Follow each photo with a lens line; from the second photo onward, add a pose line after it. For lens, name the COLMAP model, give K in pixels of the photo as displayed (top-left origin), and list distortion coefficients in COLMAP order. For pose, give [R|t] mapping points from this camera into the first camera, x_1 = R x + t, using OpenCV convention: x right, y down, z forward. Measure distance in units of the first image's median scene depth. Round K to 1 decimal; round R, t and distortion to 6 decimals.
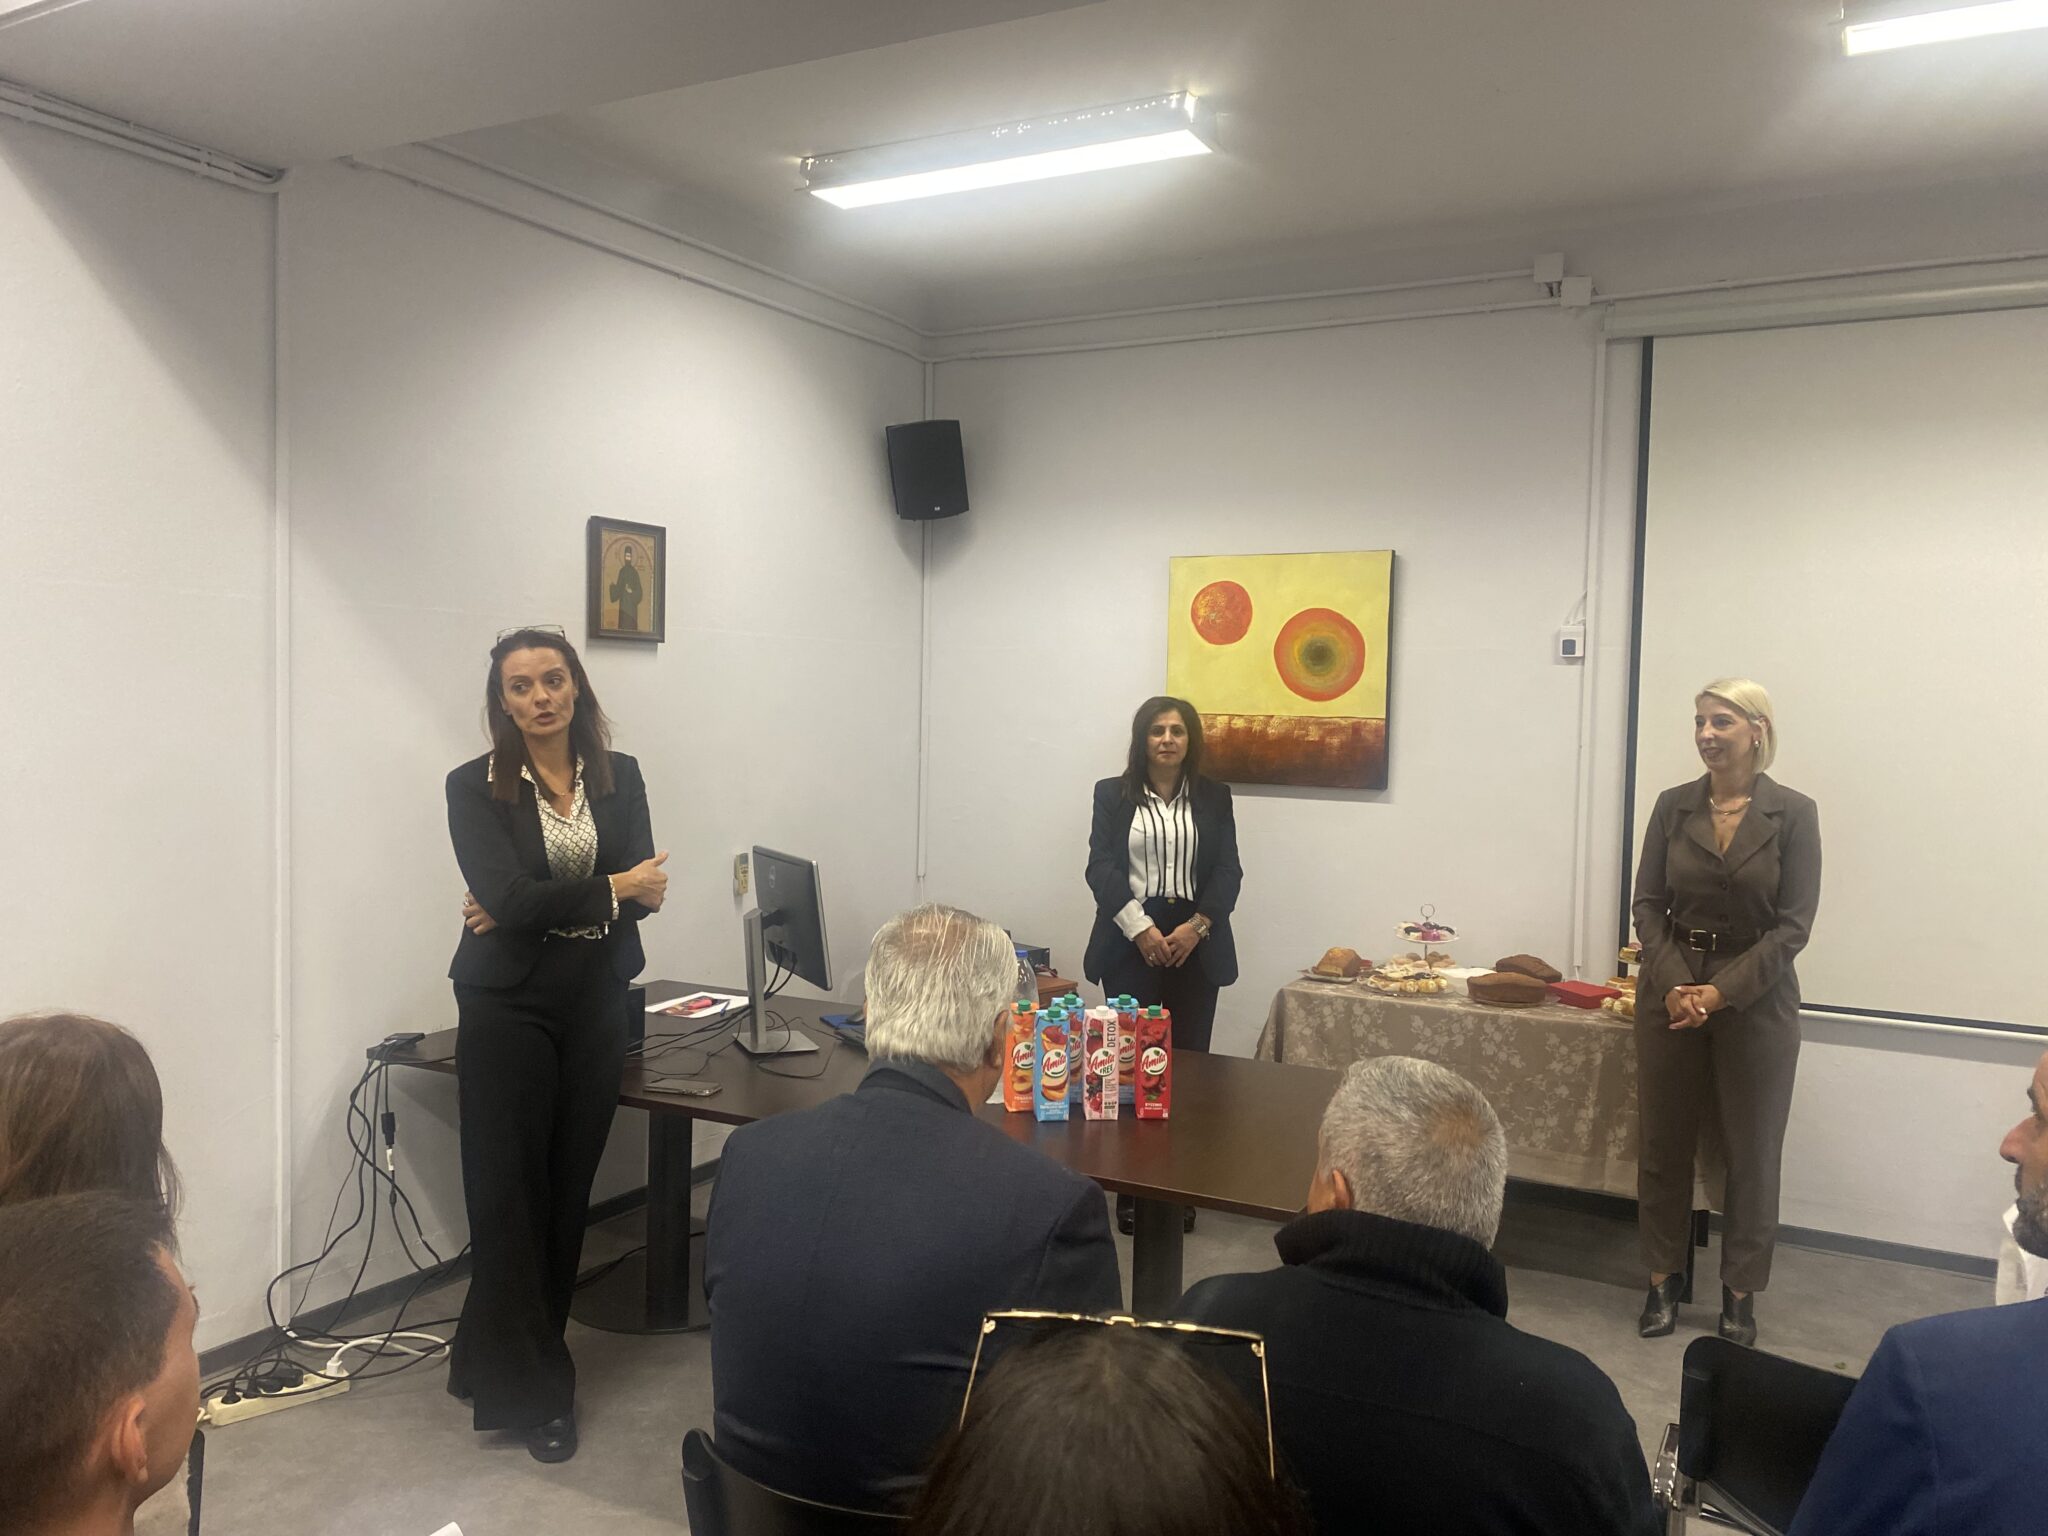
lens RADIAL K [[1724.3, 0, 1018.9], [0, 1724.3, 777.9], [0, 0, 1]] dist [0.210839, -0.432600]
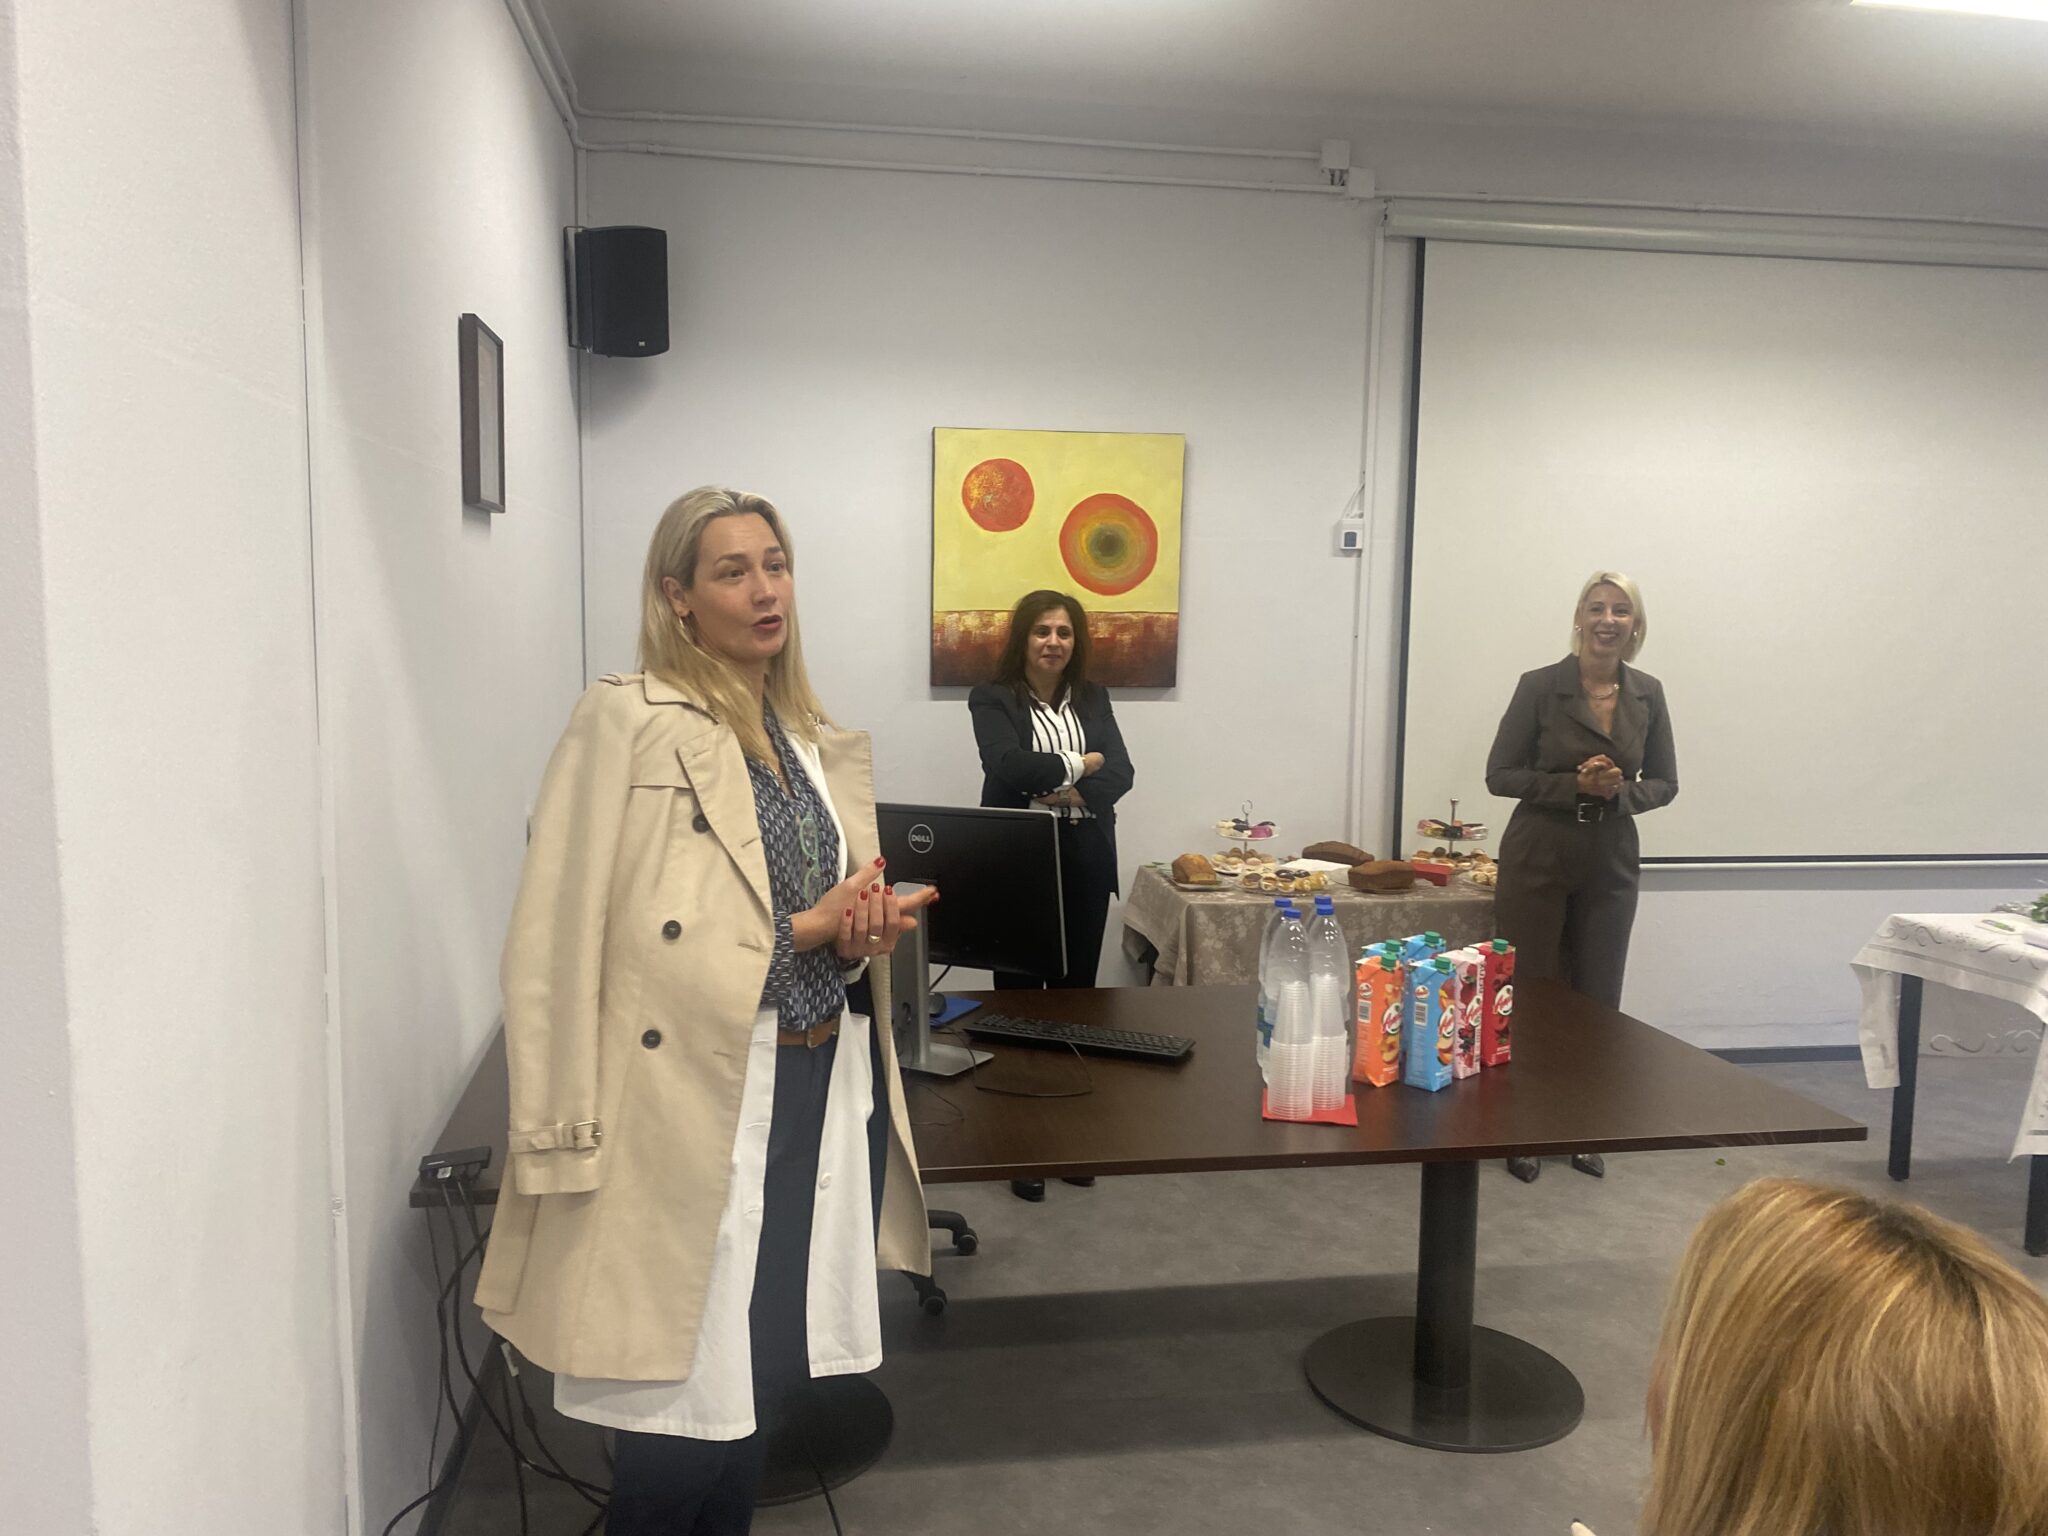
lens RADIAL K [[1724.3, 0, 1018.9], [0, 1724.3, 777.9], [0, 0, 1]] dist [0.210839, -0.432600]
pose [[0.770143, -0.079210, 0.632934, -0.472491], [0.033309, 0.995900, 0.084105, -0.026660], [-0.637001, -0.043690, 0.769624, 0.316951]]
